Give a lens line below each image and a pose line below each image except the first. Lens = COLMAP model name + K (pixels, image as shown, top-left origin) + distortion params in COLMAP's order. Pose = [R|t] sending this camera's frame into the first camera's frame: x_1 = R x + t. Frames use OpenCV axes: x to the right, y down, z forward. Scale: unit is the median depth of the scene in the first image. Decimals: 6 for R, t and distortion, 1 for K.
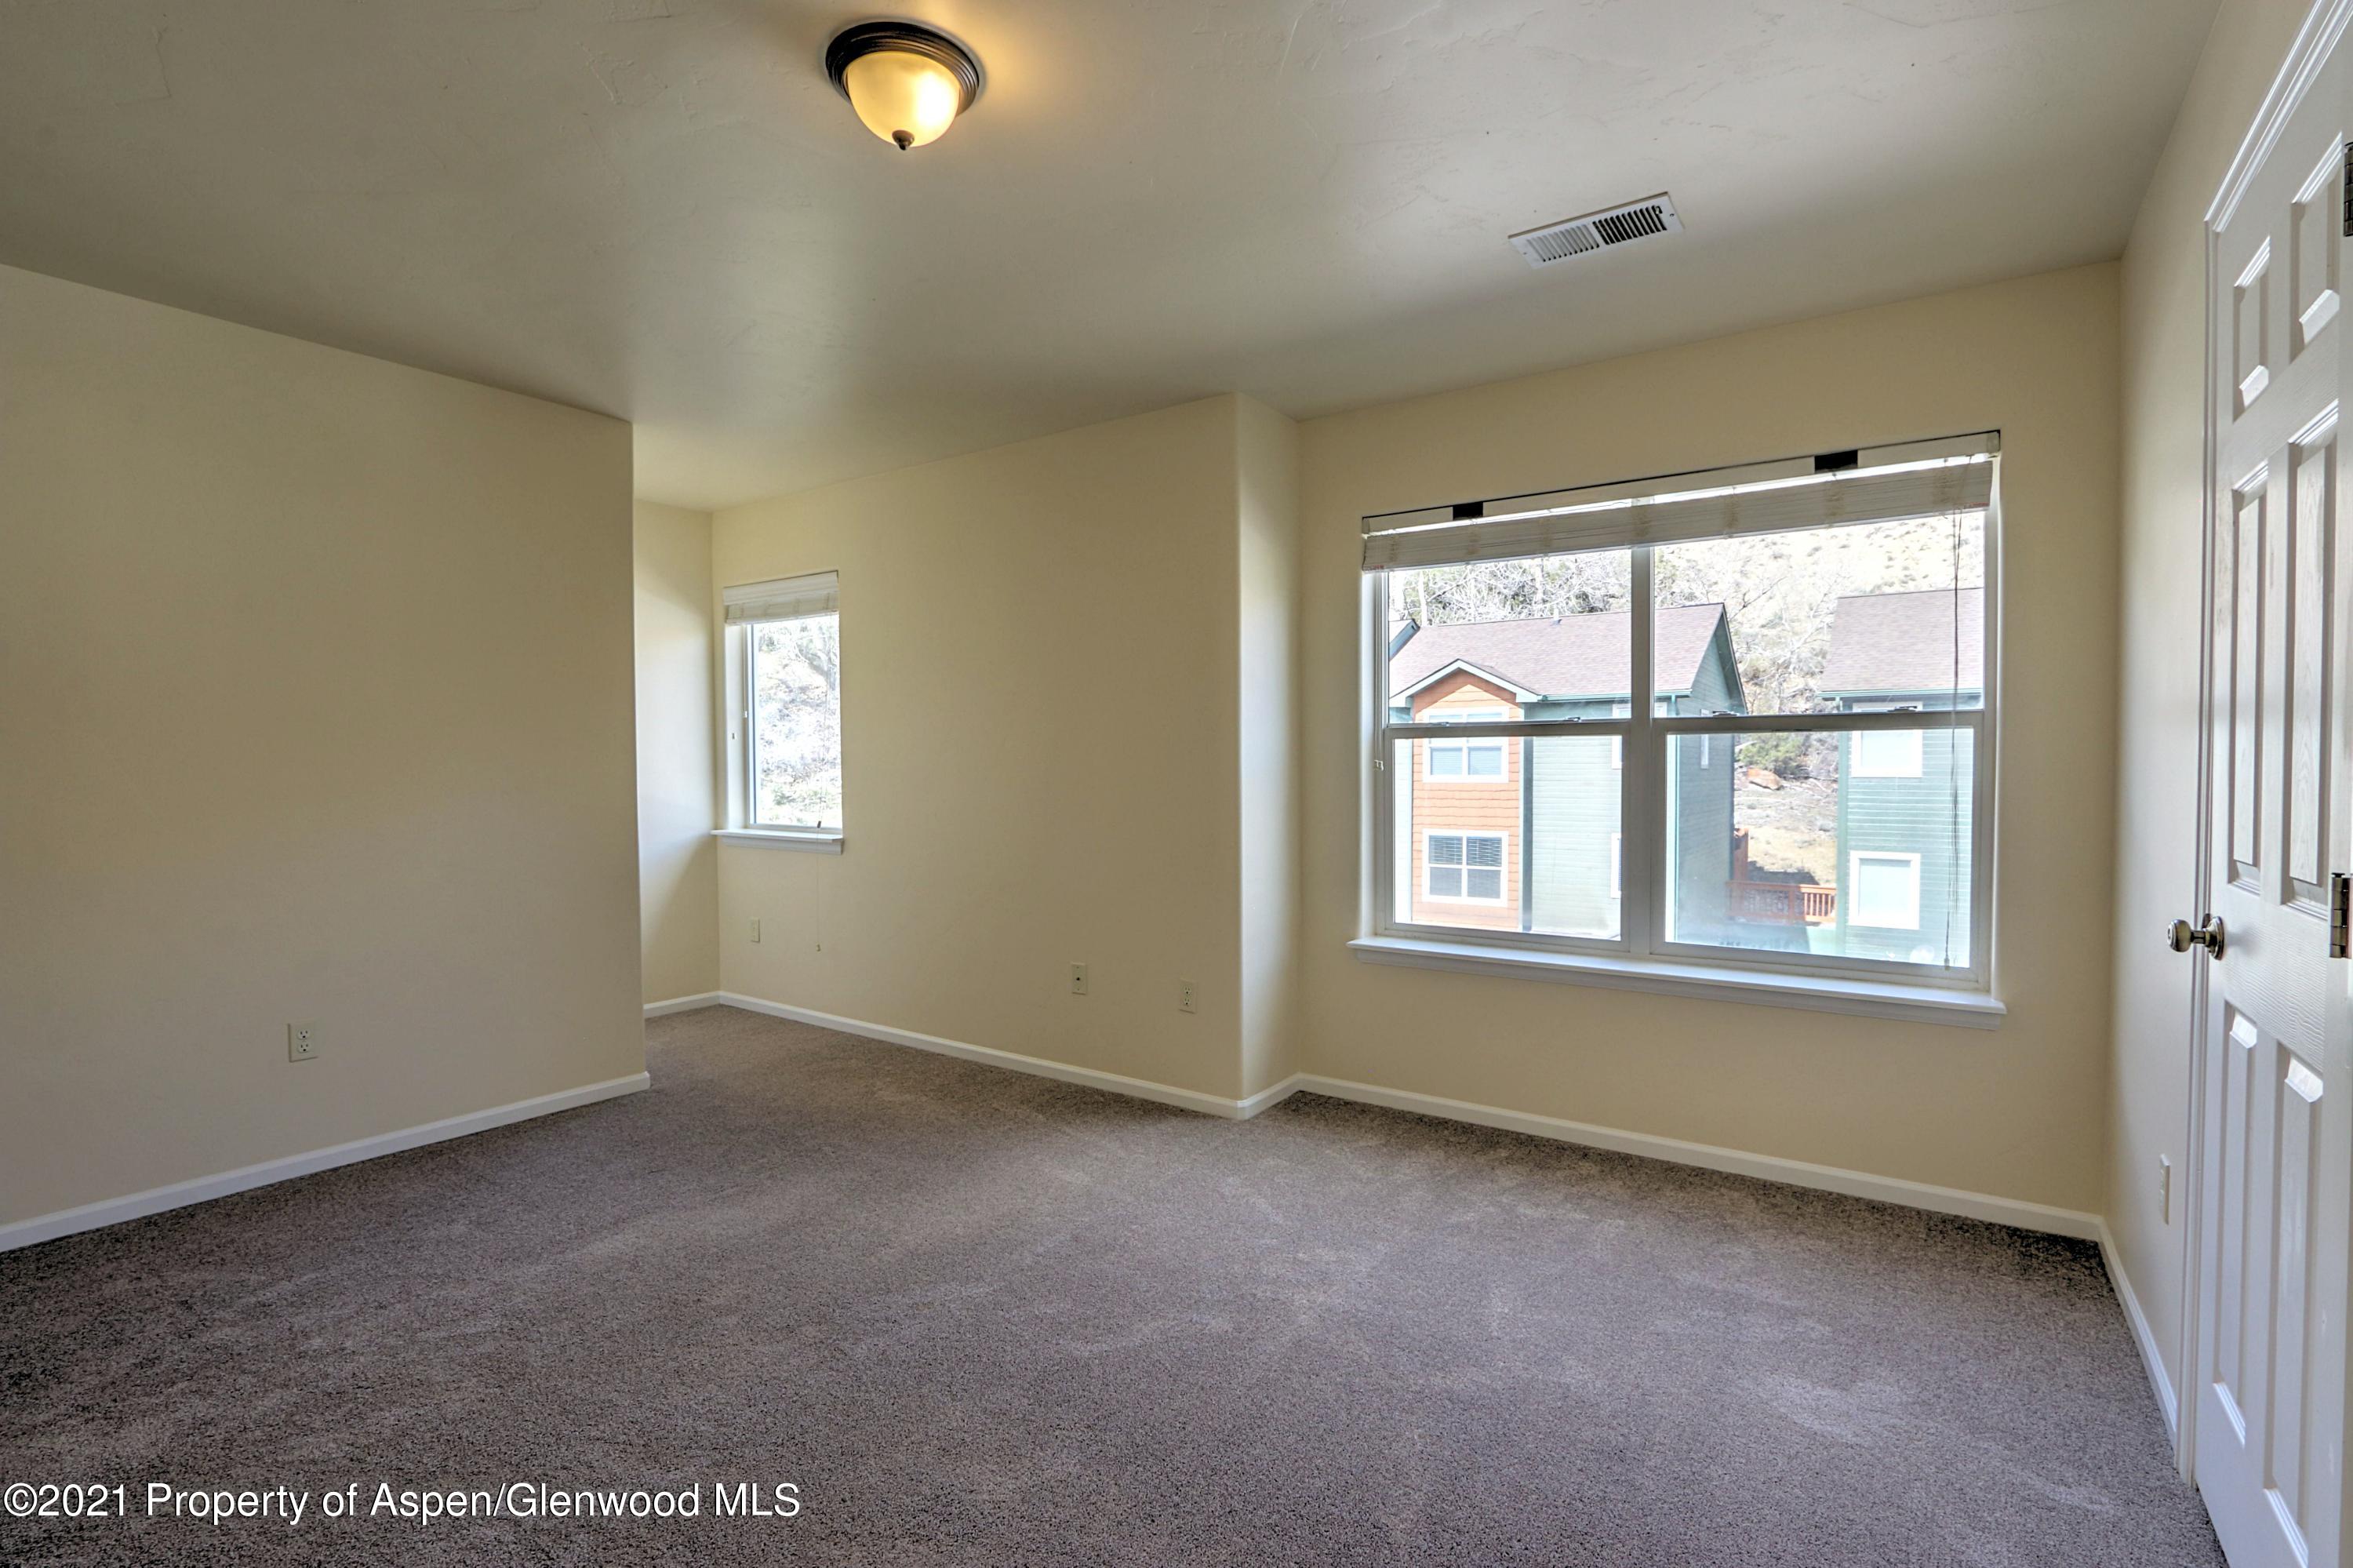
lens RADIAL K [[1086.4, 0, 1159.9], [0, 1086.4, 796.8], [0, 0, 1]] dist [-0.029559, 0.008499]
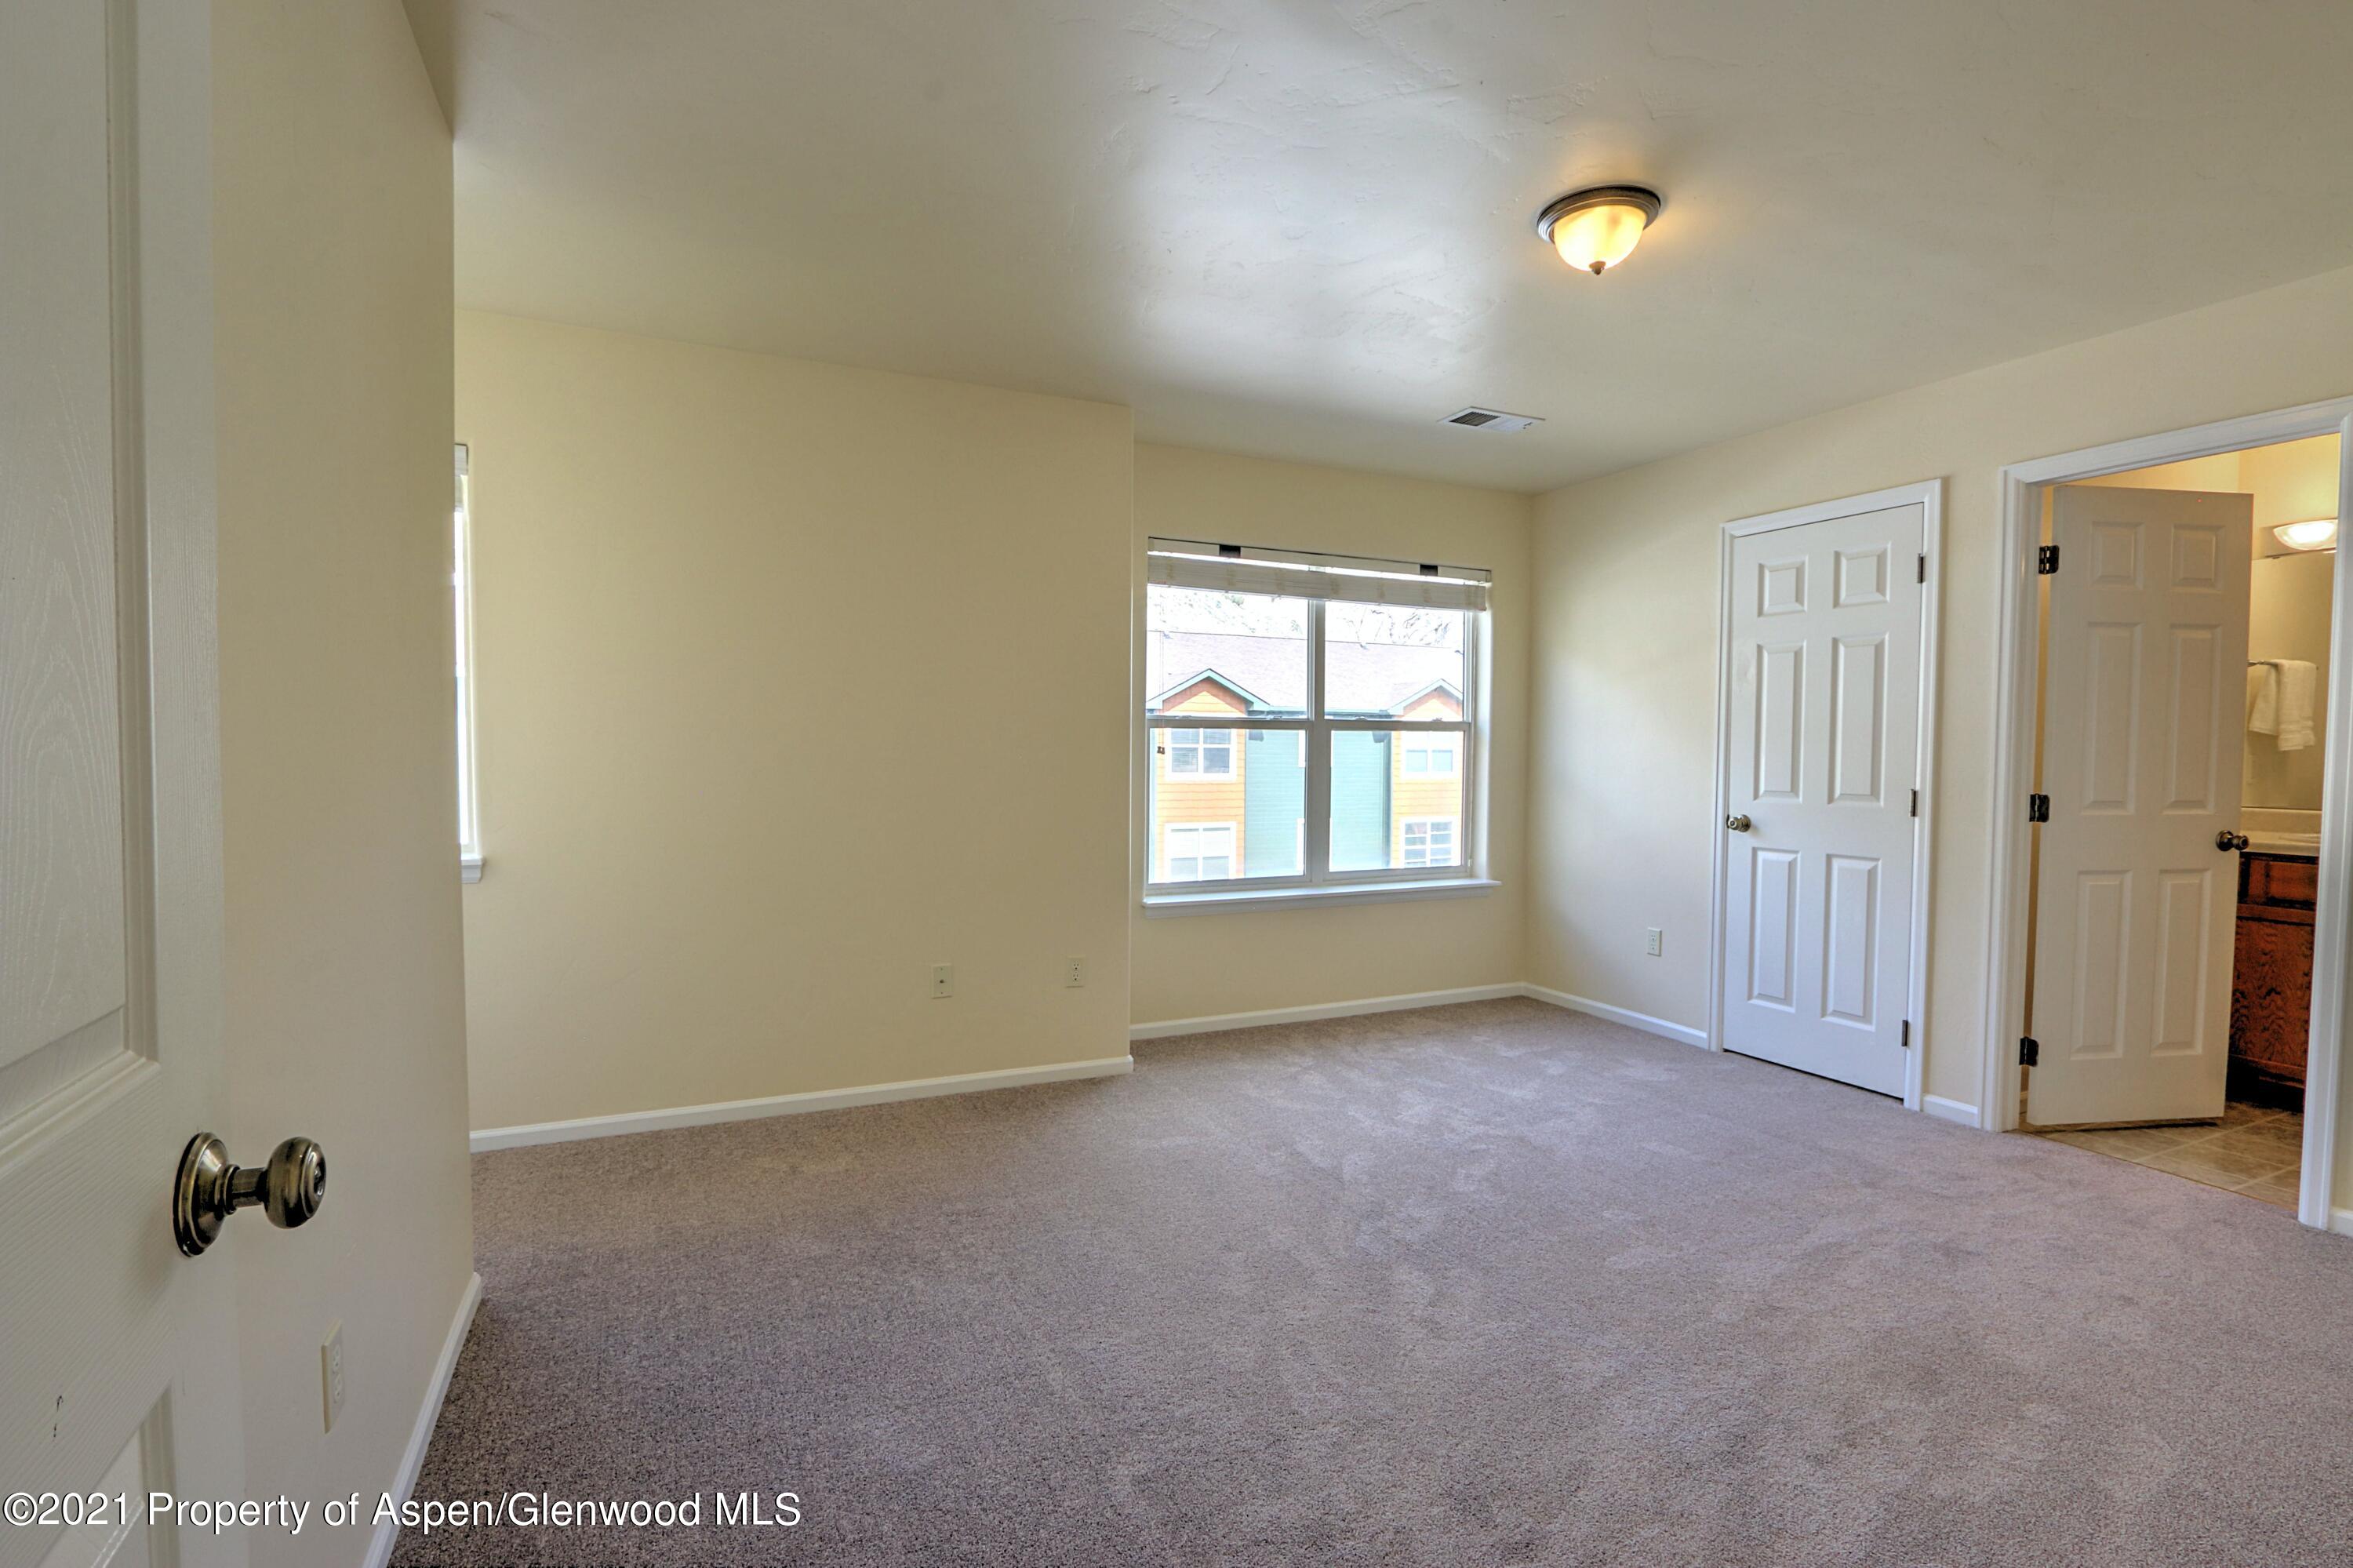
lens RADIAL K [[1086.4, 0, 1159.9], [0, 1086.4, 796.8], [0, 0, 1]] dist [-0.029559, 0.008499]
pose [[0.505264, -0.028082, 0.862508, -0.912415], [0.024833, 0.999530, 0.017996, 0.000207], [-0.862607, 0.012326, 0.505724, 0.447838]]
